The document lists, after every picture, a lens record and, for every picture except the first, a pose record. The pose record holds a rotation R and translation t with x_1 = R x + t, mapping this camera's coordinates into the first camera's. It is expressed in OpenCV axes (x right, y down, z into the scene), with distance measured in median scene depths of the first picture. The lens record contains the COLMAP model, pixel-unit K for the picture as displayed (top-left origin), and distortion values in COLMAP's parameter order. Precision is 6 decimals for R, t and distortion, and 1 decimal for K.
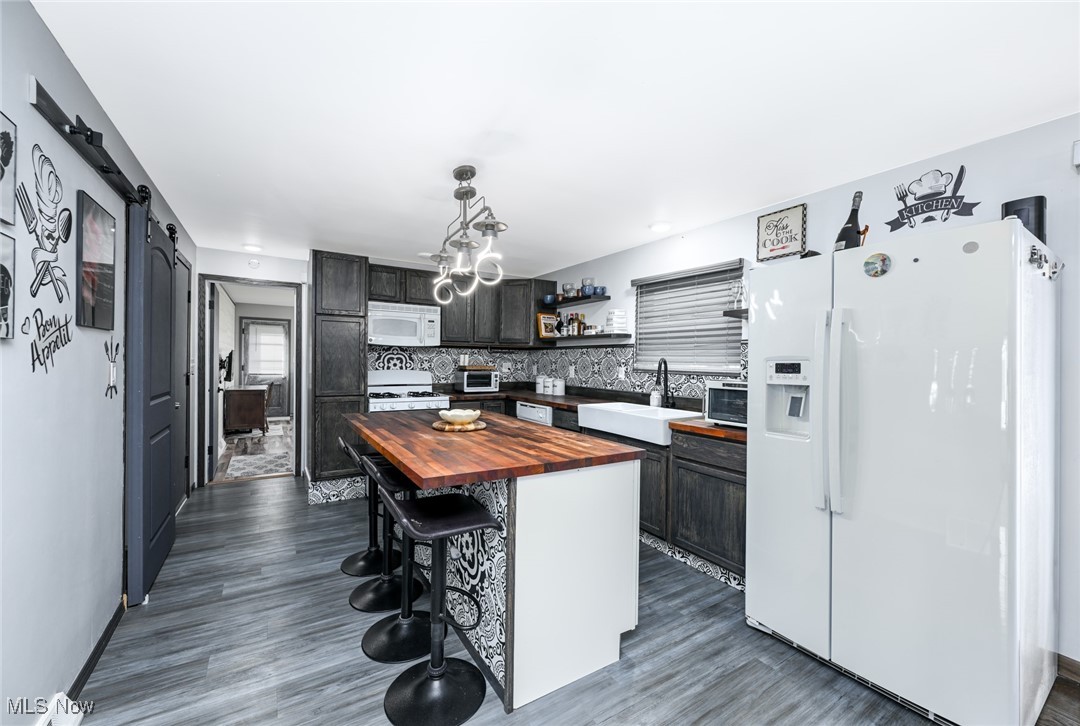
lens RADIAL K [[431.5, 0, 538.9], [0, 431.5, 363.5], [0, 0, 1]] dist [0.000726, 0.000362]
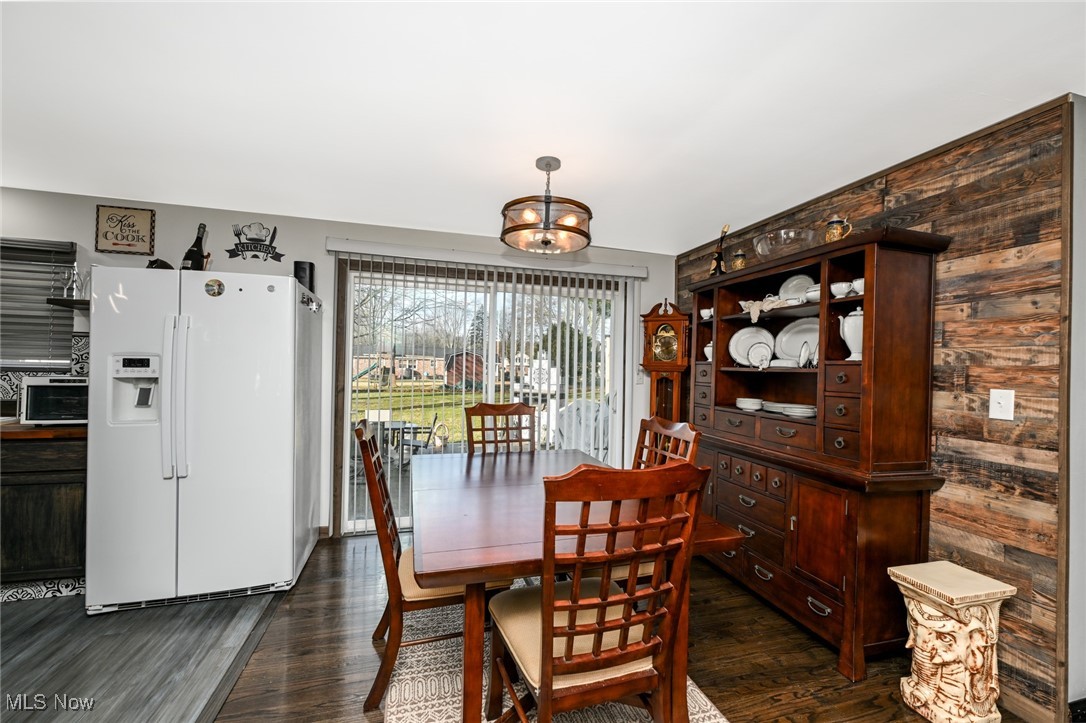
lens RADIAL K [[433.9, 0, 544.0], [0, 433.9, 367.8], [0, 0, 1]] dist [0.000726, 0.000362]
pose [[0.277505, -0.007304, 0.960697, -0.172786], [-0.012686, 0.999856, 0.011267, -0.001836], [-0.960641, -0.015314, 0.277372, -0.266173]]
